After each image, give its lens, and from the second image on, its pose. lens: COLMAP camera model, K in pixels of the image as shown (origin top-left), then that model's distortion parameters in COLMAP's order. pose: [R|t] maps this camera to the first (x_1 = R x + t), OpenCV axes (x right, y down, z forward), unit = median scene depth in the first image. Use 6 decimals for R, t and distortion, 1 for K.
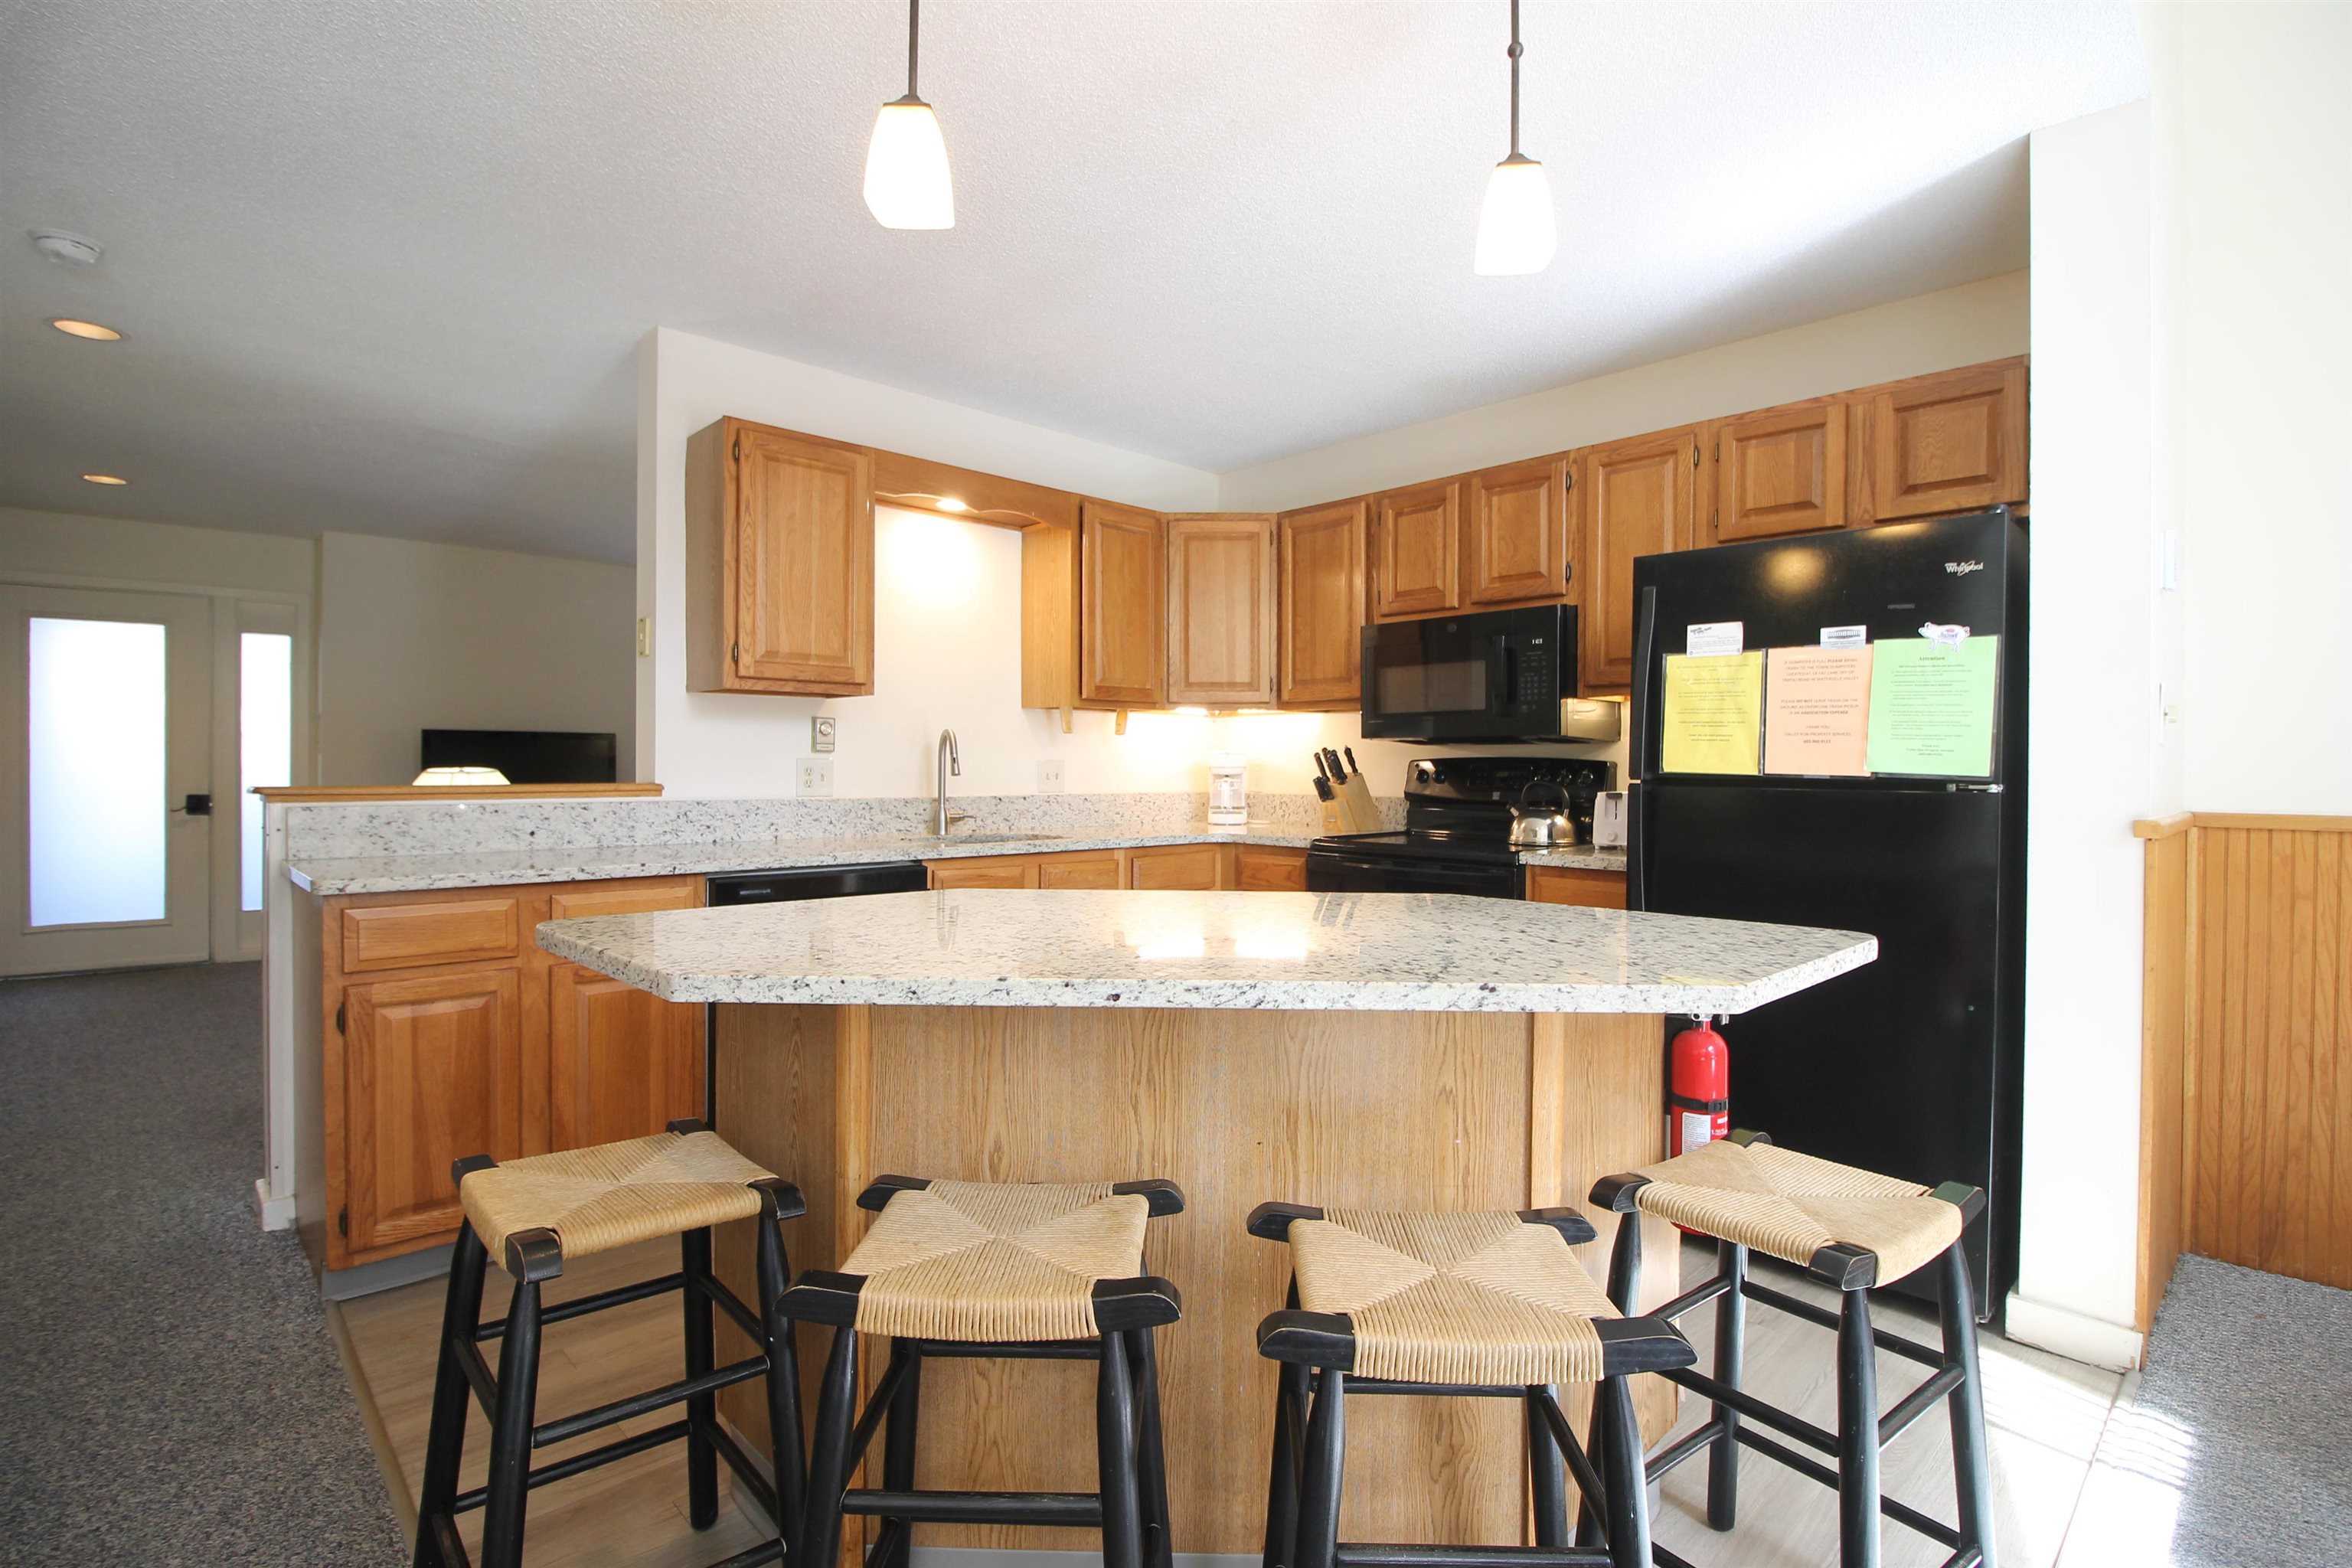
lens RADIAL K [[1119.2, 0, 1173.0], [0, 1119.2, 779.2], [0, 0, 1]] dist [-0.000212, -0.000106]
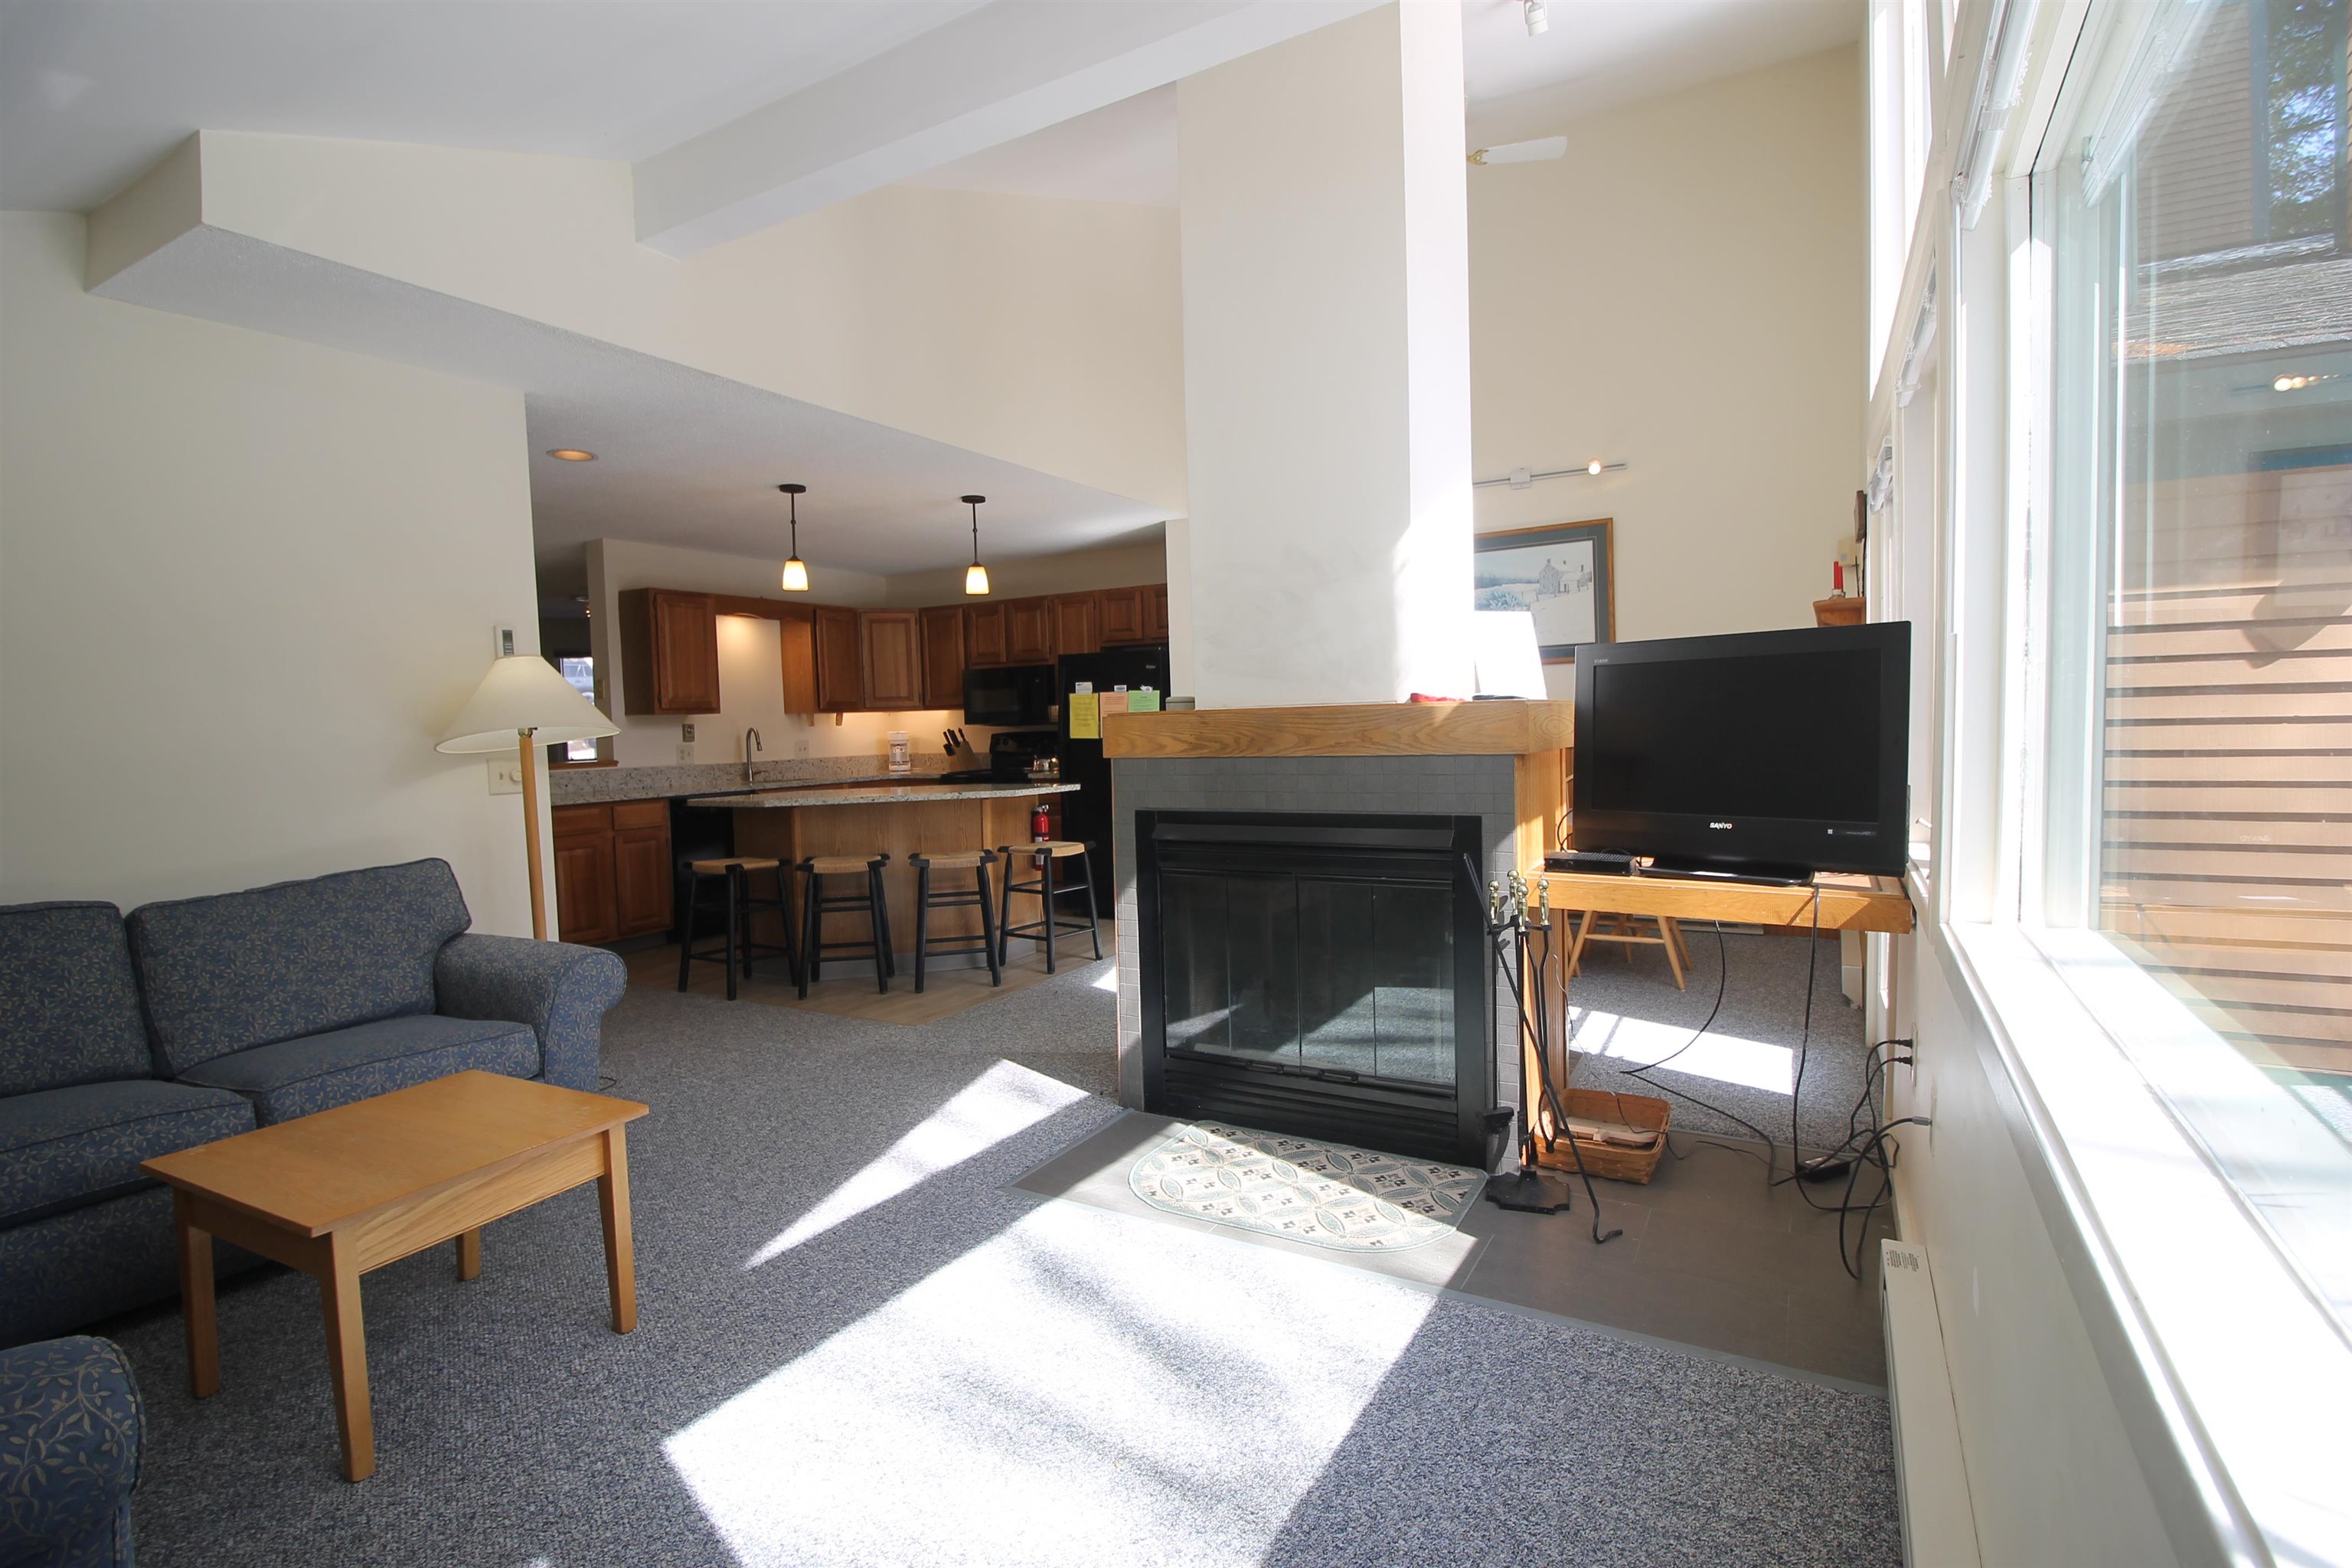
lens RADIAL K [[1119.2, 0, 1179.7], [0, 1119.2, 779.6], [0, 0, 1]] dist [-0.000212, -0.000106]
pose [[0.956423, -0.048225, 0.287976, -0.053363], [0.037485, 0.998385, 0.042695, -0.008494], [-0.289570, -0.030040, 0.956685, -1.130930]]
